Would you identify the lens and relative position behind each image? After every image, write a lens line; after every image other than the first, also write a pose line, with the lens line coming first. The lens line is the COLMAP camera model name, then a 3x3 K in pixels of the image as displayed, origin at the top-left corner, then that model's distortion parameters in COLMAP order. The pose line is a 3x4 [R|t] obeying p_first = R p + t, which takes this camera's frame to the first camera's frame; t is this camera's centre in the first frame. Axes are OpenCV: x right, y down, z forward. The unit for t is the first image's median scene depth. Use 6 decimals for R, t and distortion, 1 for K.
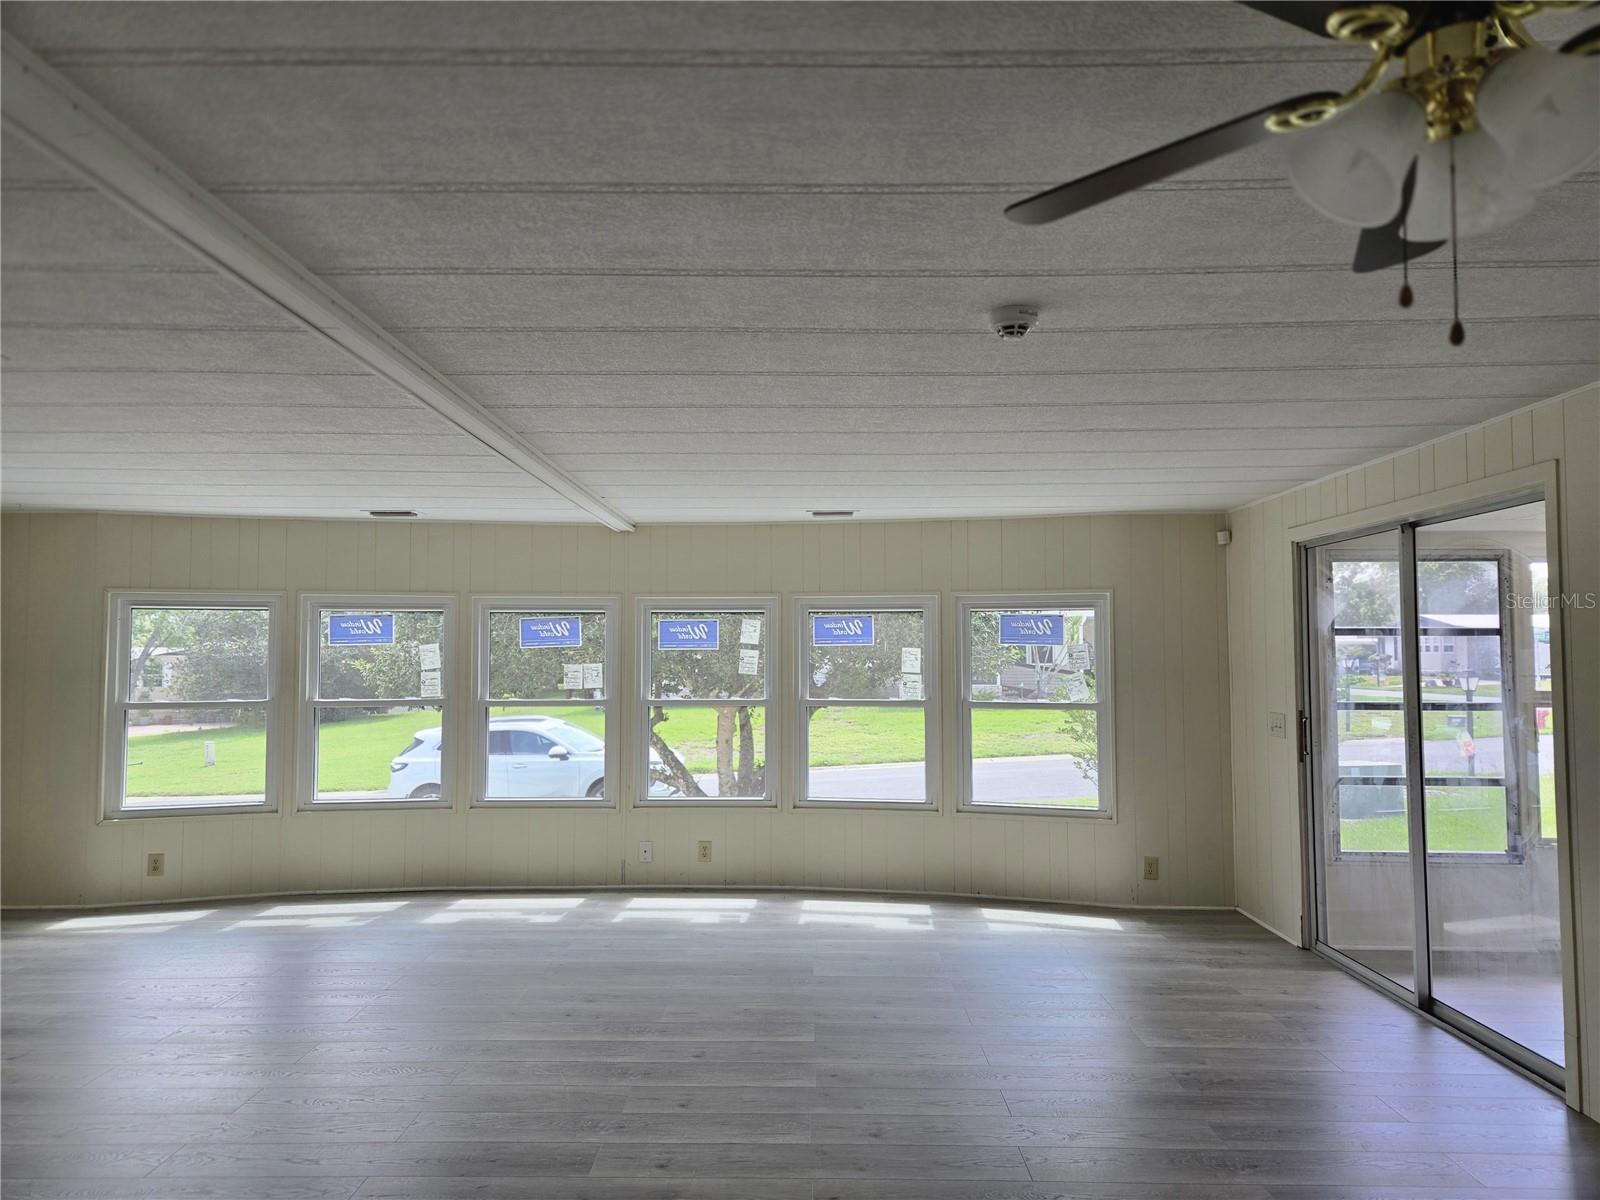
lens RADIAL K [[1068.8, 0, 794.9], [0, 1068.8, 596.4], [0, 0, 1]] dist [0.056659, -0.034868]
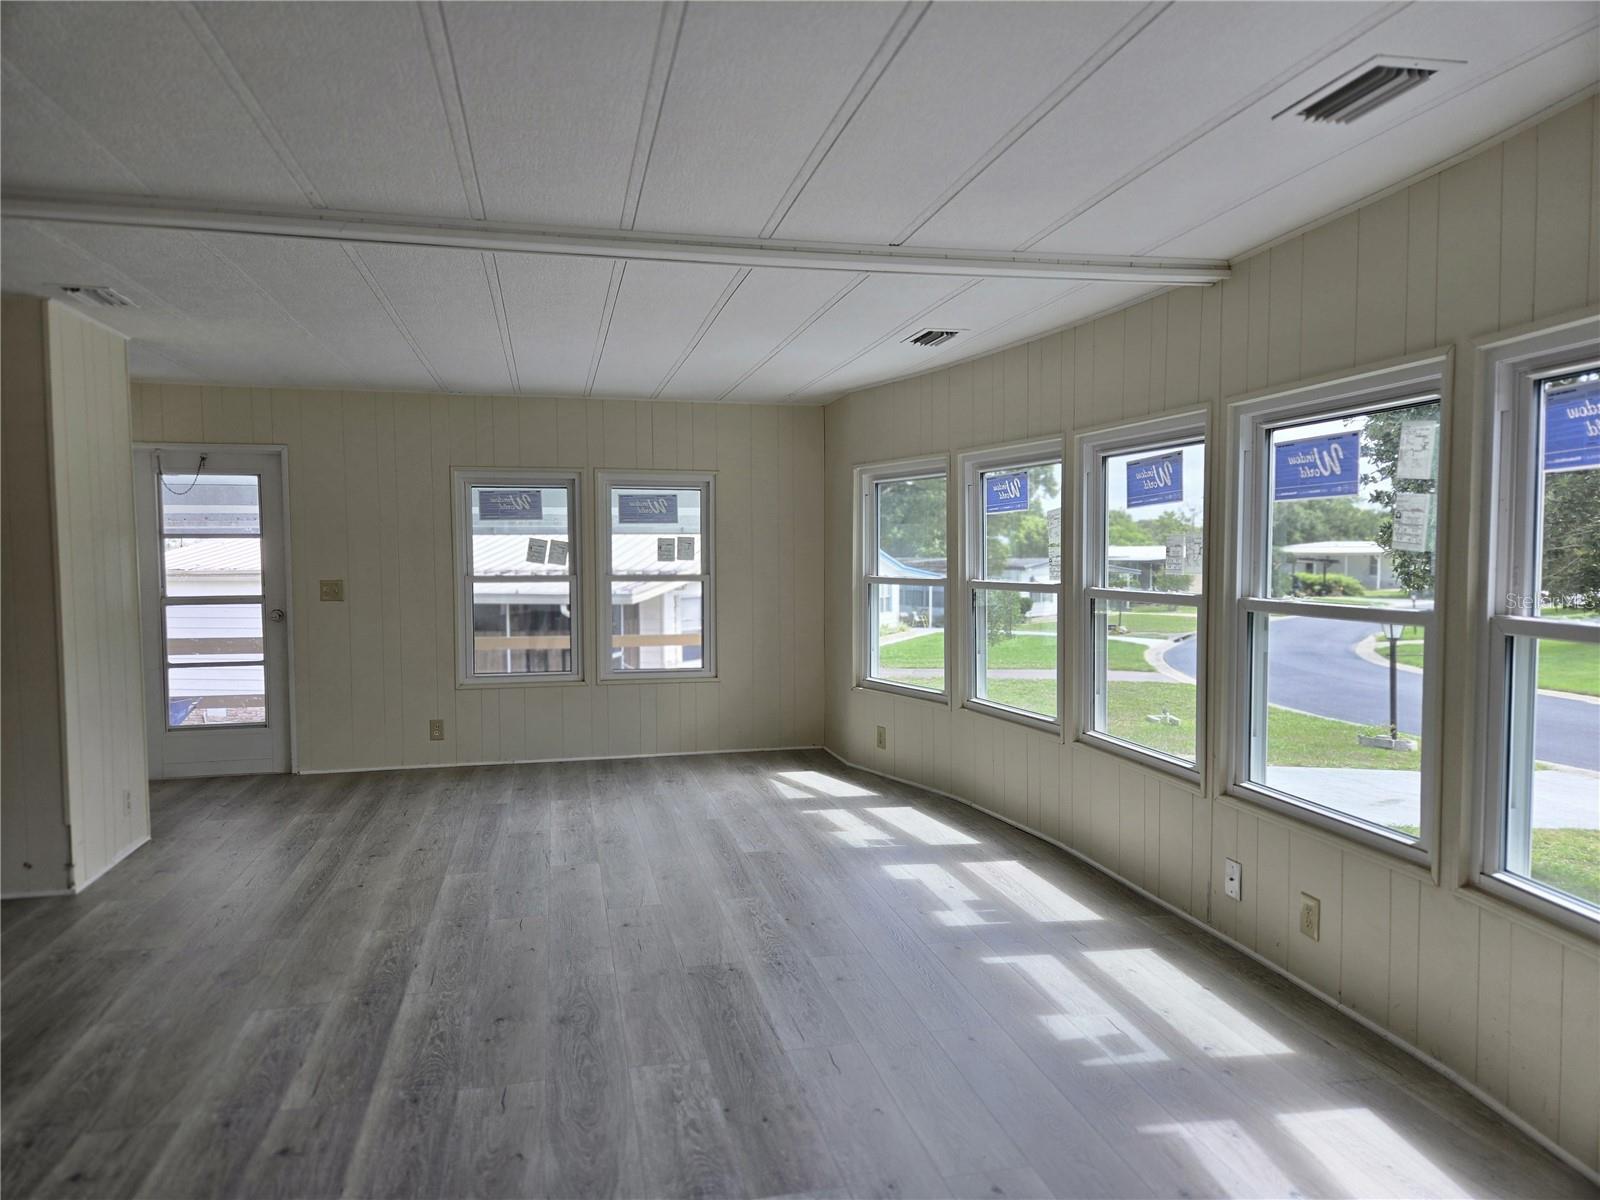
lens RADIAL K [[1068.8, 0, 792.3], [0, 1068.8, 610.8], [0, 0, 1]] dist [0.056659, -0.034868]
pose [[0.238674, 0.058858, -0.969314, 0.476198], [0.056394, 0.995637, 0.074343, 0.073909], [0.969461, -0.072408, 0.234314, 0.975879]]
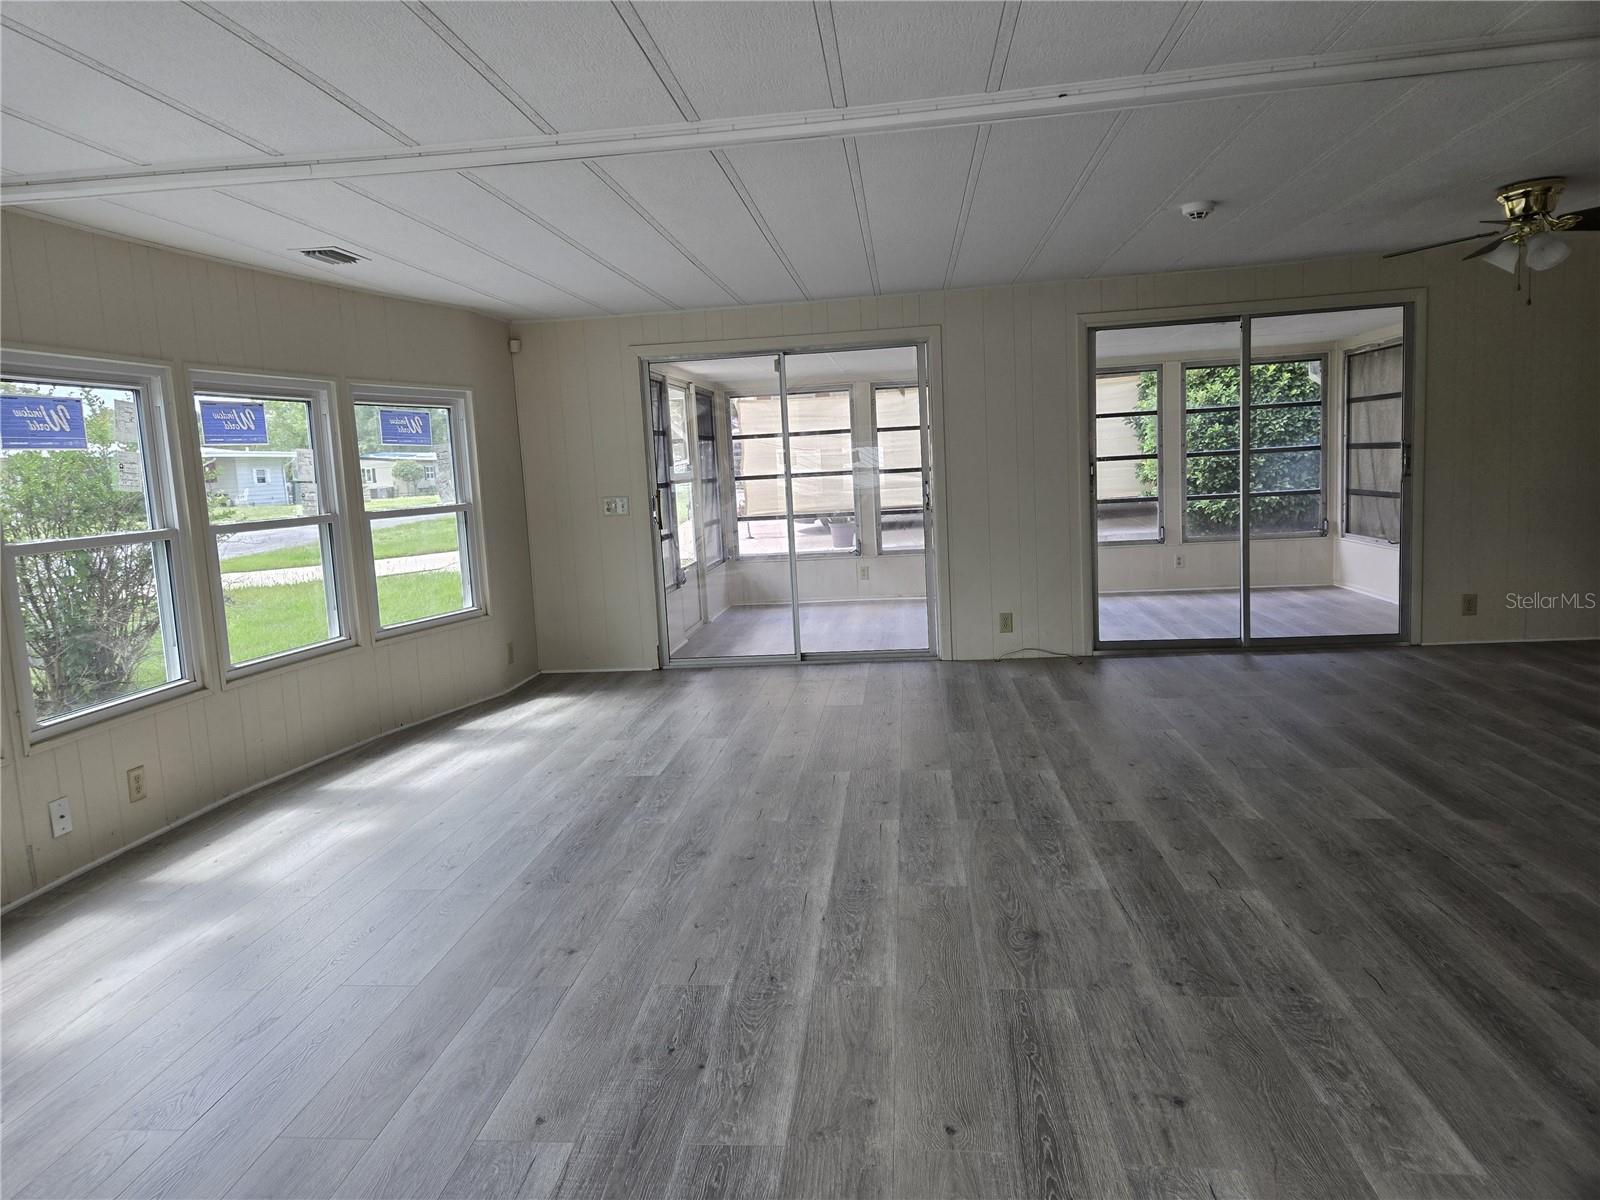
lens RADIAL K [[1068.8, 0, 770.9], [0, 1068.8, 594.6], [0, 0, 1]] dist [0.056659, -0.034868]
pose [[0.105084, -0.125154, 0.986557, -0.935033], [-0.000205, 0.992046, 0.125872, 0.077616], [-0.994463, -0.013429, 0.104223, 0.846109]]
